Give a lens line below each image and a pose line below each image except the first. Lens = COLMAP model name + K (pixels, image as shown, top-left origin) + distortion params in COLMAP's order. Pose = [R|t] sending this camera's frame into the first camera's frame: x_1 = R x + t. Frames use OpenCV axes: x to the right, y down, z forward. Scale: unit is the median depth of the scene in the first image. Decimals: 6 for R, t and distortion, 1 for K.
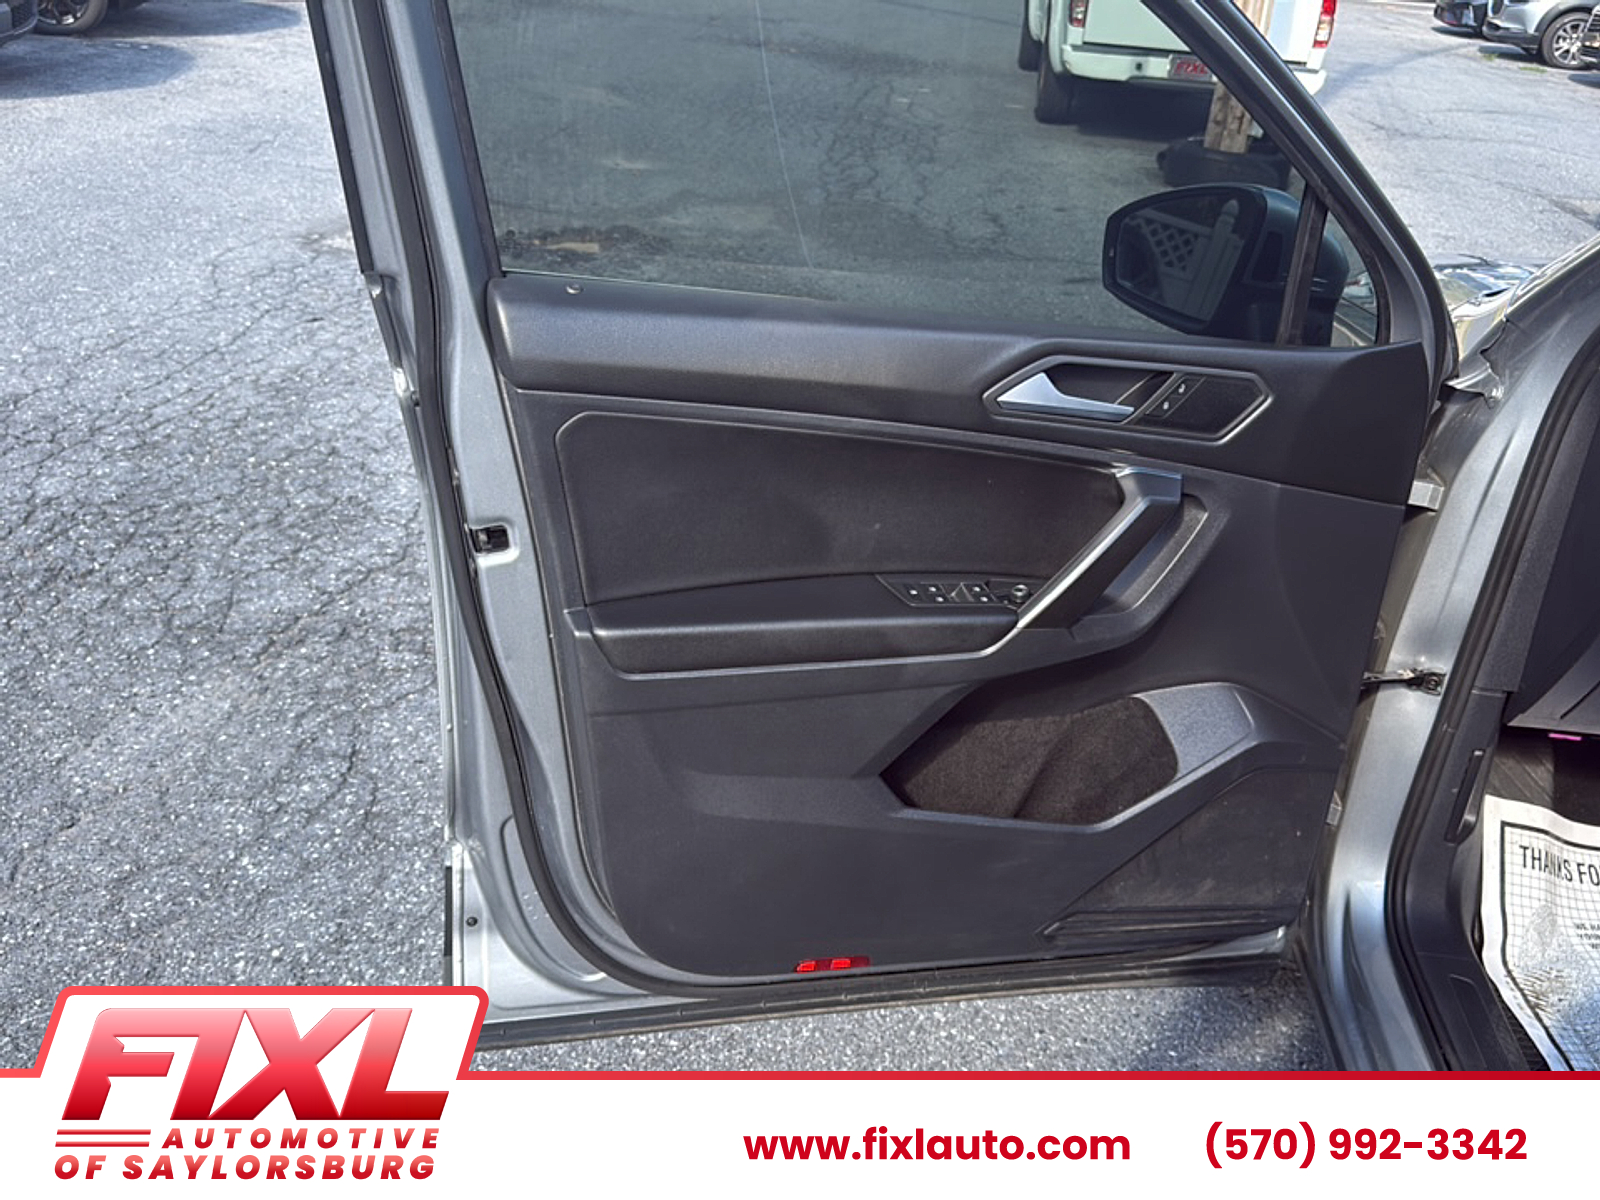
lens RADIAL K [[1496.2, 0, 802.1], [0, 1496.2, 606.1], [0, 0, 1]] dist [0.165083, -0.433500]
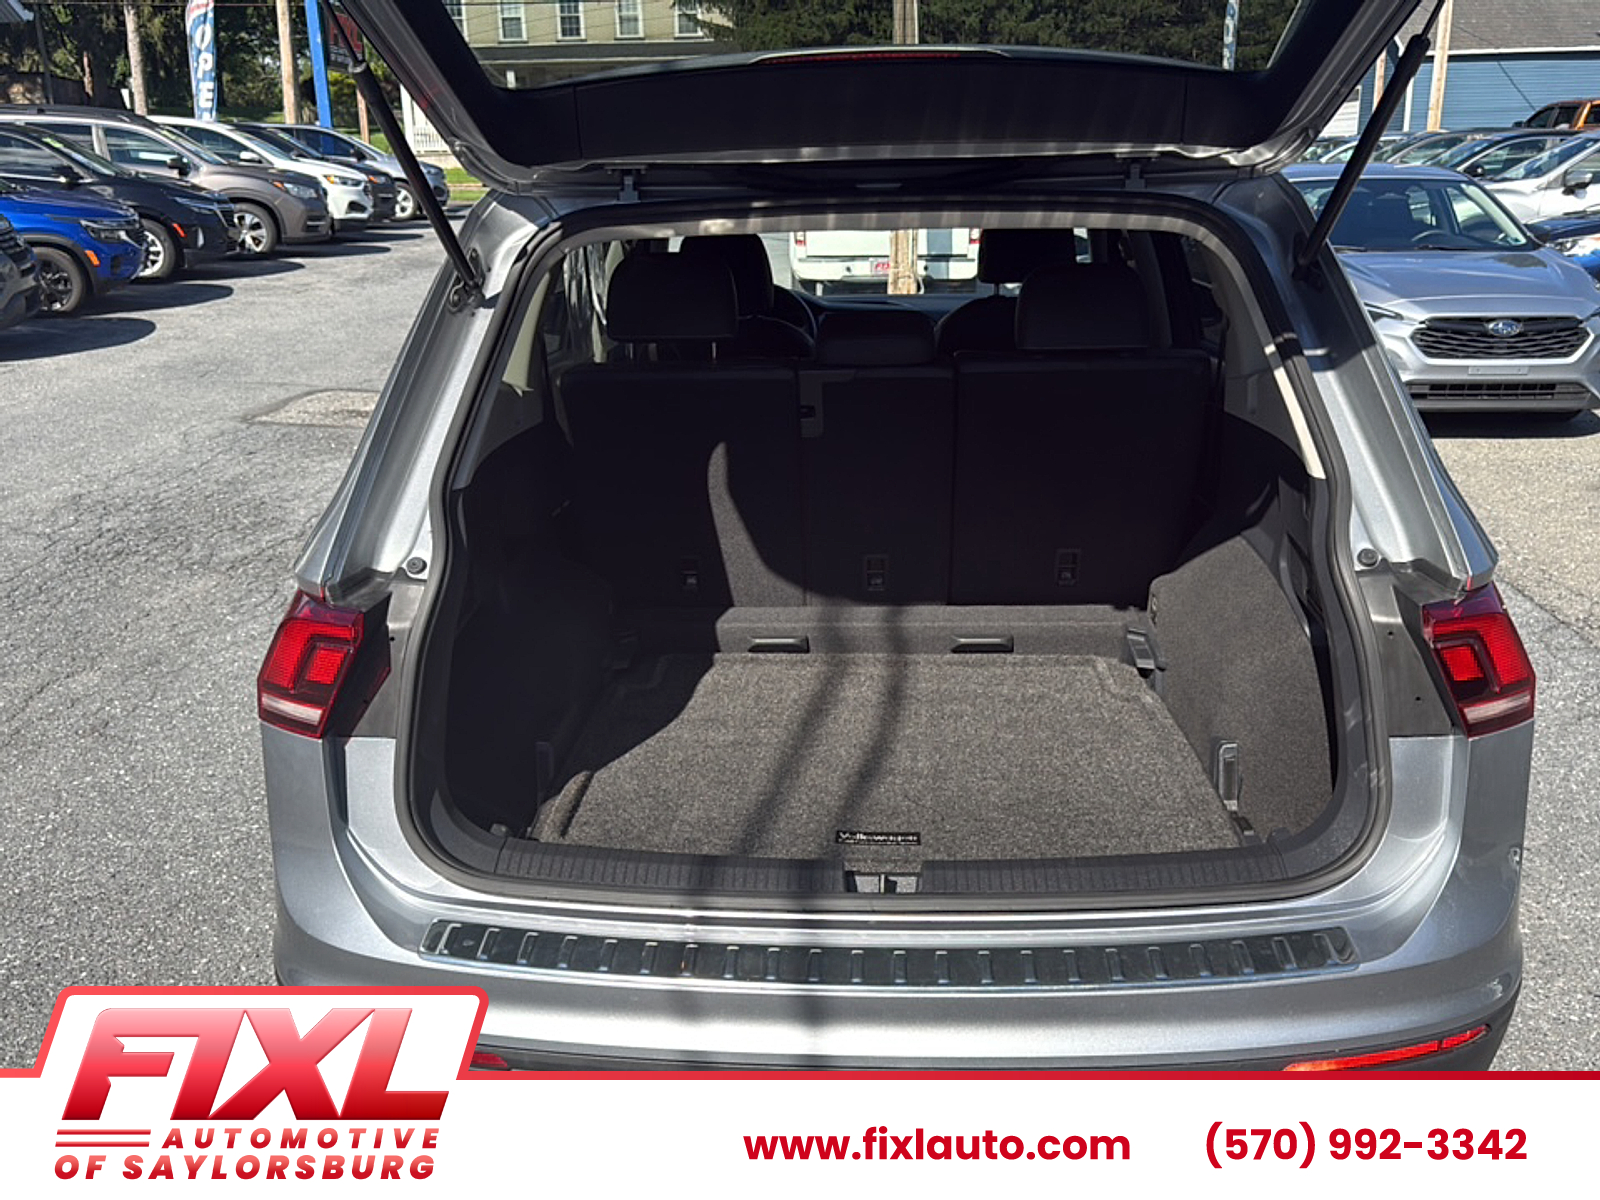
lens RADIAL K [[1496.2, 0, 802.1], [0, 1496.2, 606.1], [0, 0, 1]] dist [0.165083, -0.433500]
pose [[0.994599, -0.097495, 0.035599, 0.199165], [0.101602, 0.984632, -0.142042, 0.272163], [-0.021203, 0.144892, 0.989220, -0.617697]]
